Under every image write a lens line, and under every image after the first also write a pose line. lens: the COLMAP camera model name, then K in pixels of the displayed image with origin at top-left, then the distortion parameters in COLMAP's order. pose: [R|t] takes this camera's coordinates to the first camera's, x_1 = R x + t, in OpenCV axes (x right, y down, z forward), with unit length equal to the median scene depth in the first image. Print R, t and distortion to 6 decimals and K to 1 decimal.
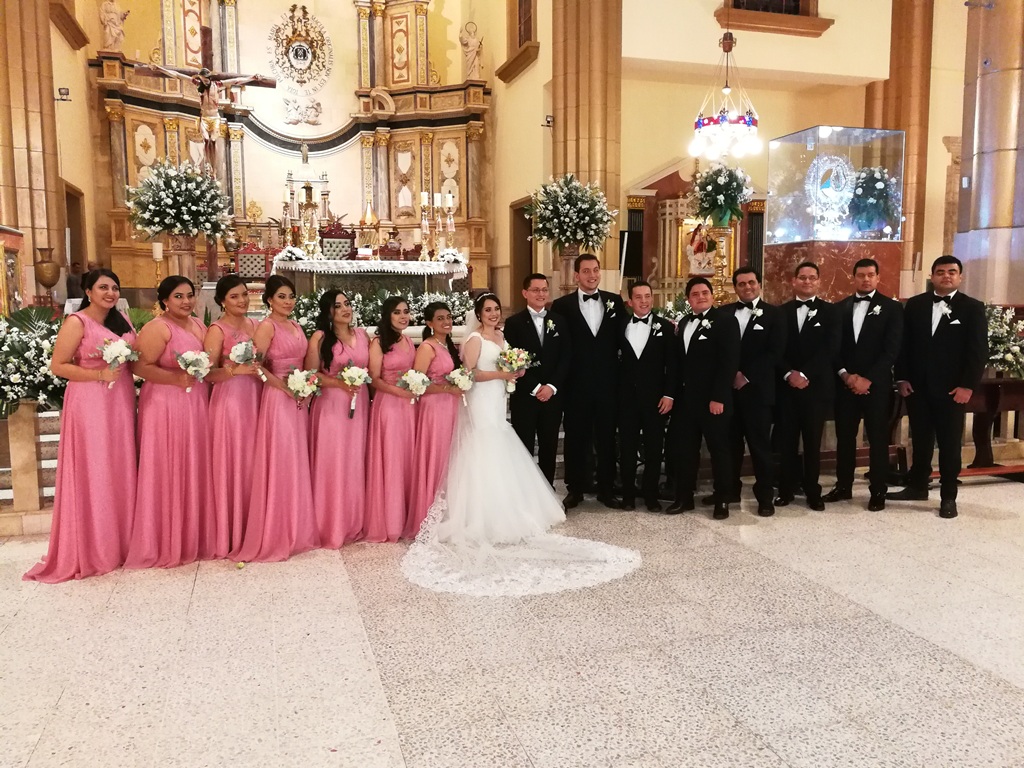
lens RADIAL K [[824.5, 0, 511.8], [0, 824.5, 382.7], [0, 0, 1]] dist [0.029289, -0.038698]
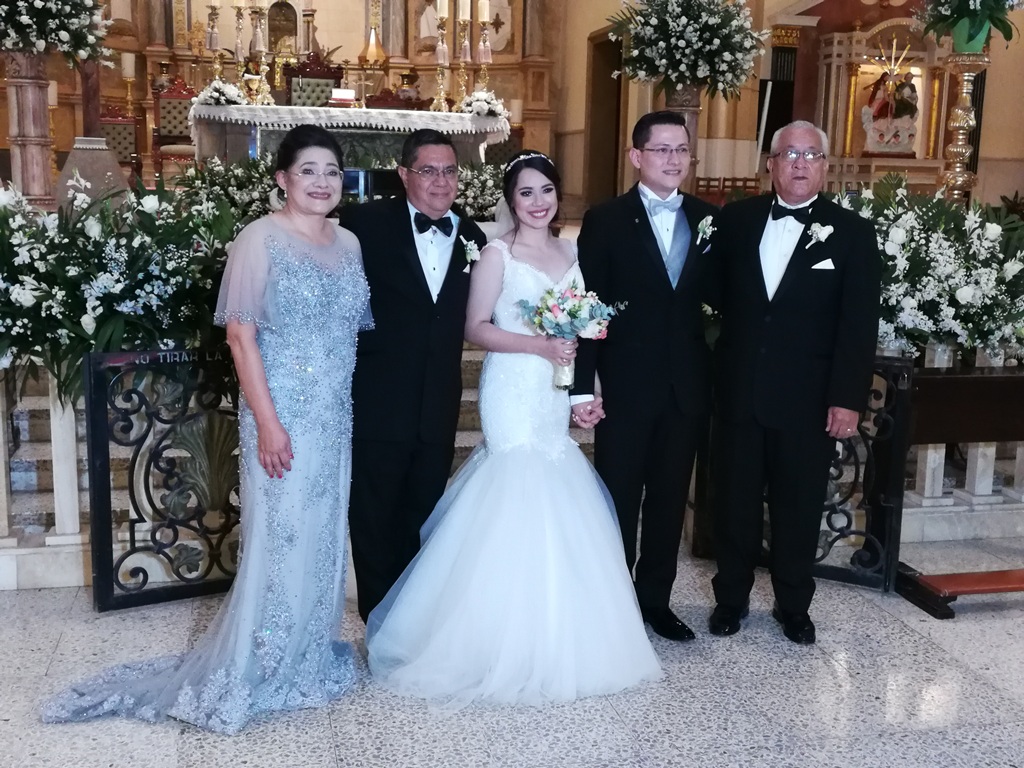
lens RADIAL K [[1161.3, 0, 514.8], [0, 1161.3, 387.5], [0, 0, 1]] dist [0.006754, 0.000000]
pose [[0.997639, 0.039208, -0.056382, 0.003501], [-0.035050, 0.996720, 0.072946, -0.007685], [0.059057, -0.070797, 0.995741, 0.104414]]
